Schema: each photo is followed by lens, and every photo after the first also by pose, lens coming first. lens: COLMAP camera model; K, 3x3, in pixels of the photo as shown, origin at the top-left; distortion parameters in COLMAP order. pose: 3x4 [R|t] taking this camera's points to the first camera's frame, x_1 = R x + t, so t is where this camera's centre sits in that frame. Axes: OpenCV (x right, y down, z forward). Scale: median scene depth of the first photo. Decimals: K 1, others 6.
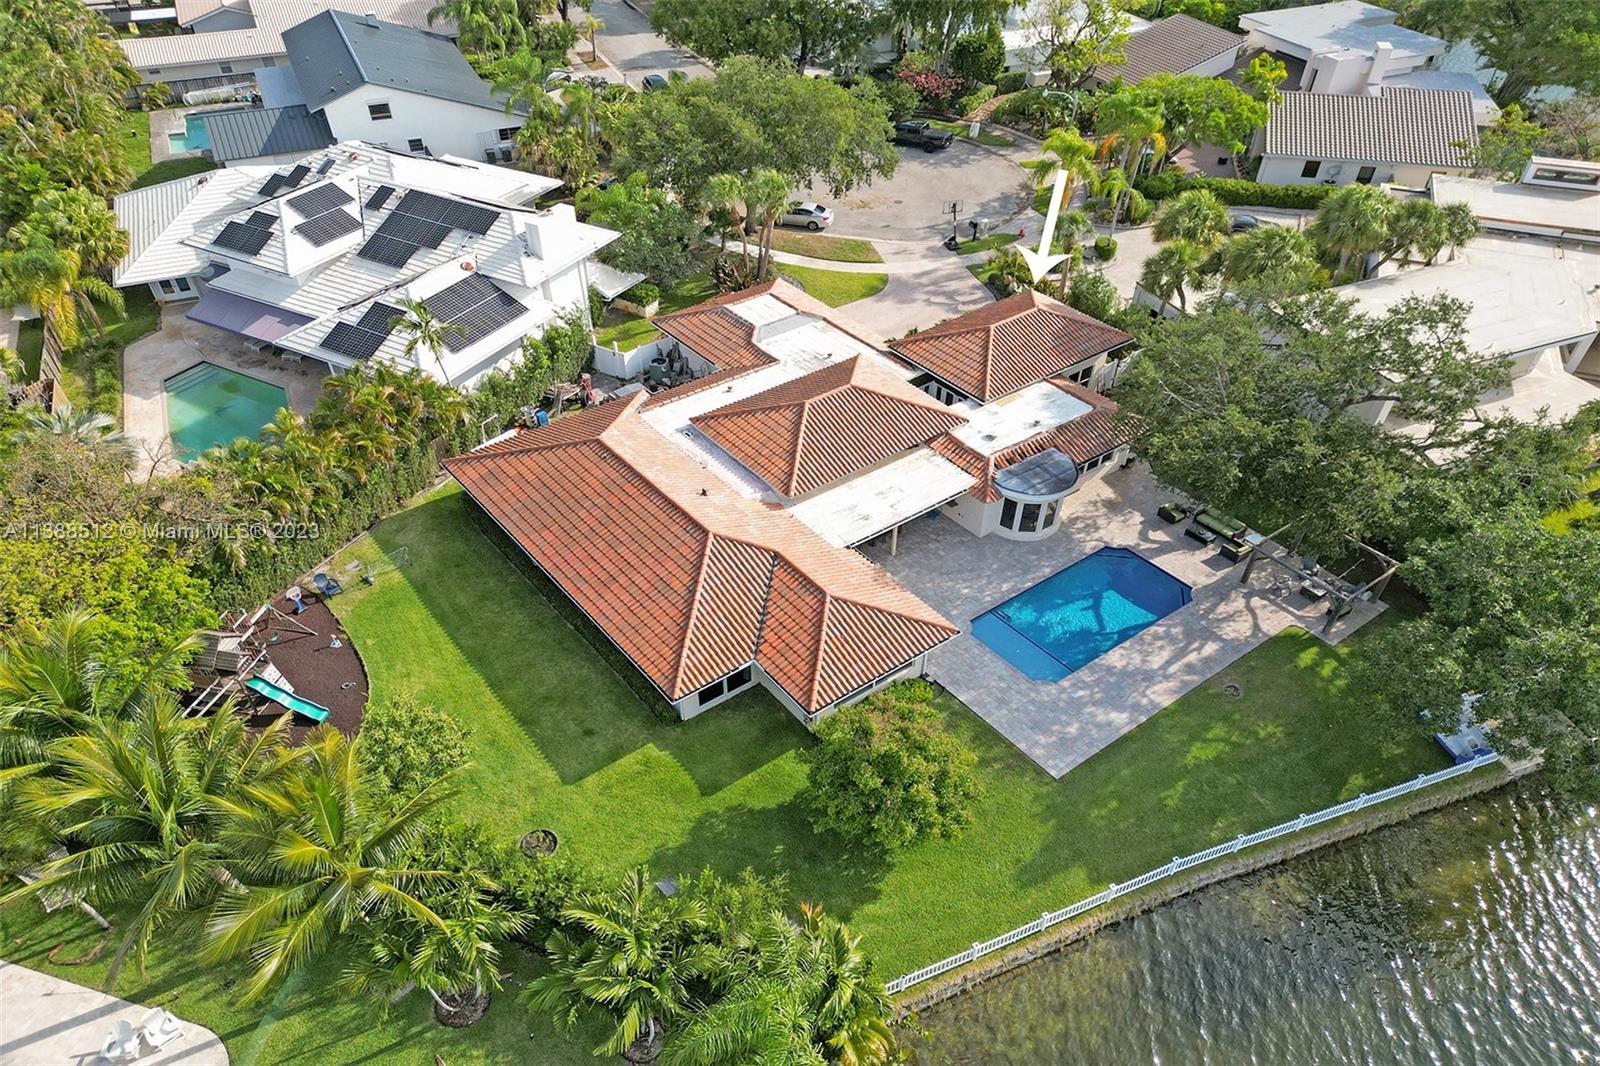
lens RADIAL K [[1151.3, 0, 797.2], [0, 1151.3, 610.4], [0, 0, 1]] dist [0.044758, -0.036617]
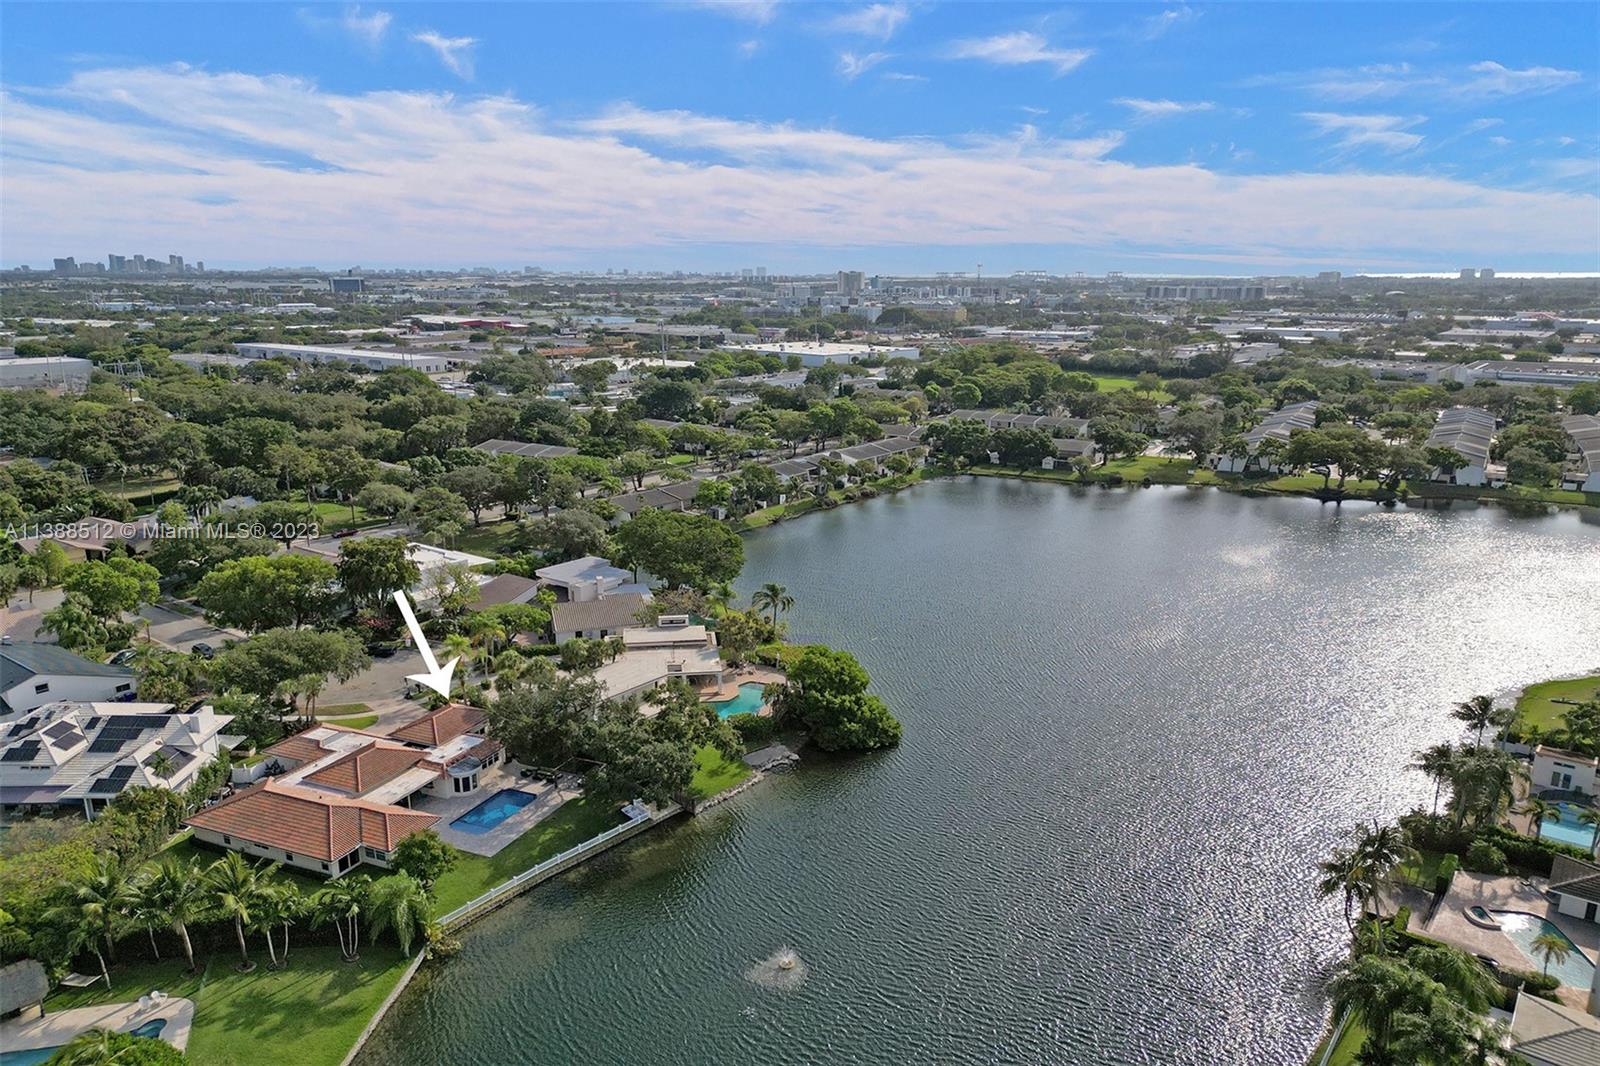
lens RADIAL K [[1125.4, 0, 775.8], [0, 1125.4, 564.4], [0, 0, 1]] dist [0.051762, -0.043160]
pose [[0.882205, -0.123067, 0.454499, -0.199485], [0.308482, 0.880308, -0.360412, 0.463779], [-0.355744, 0.458162, 0.814576, -1.109688]]
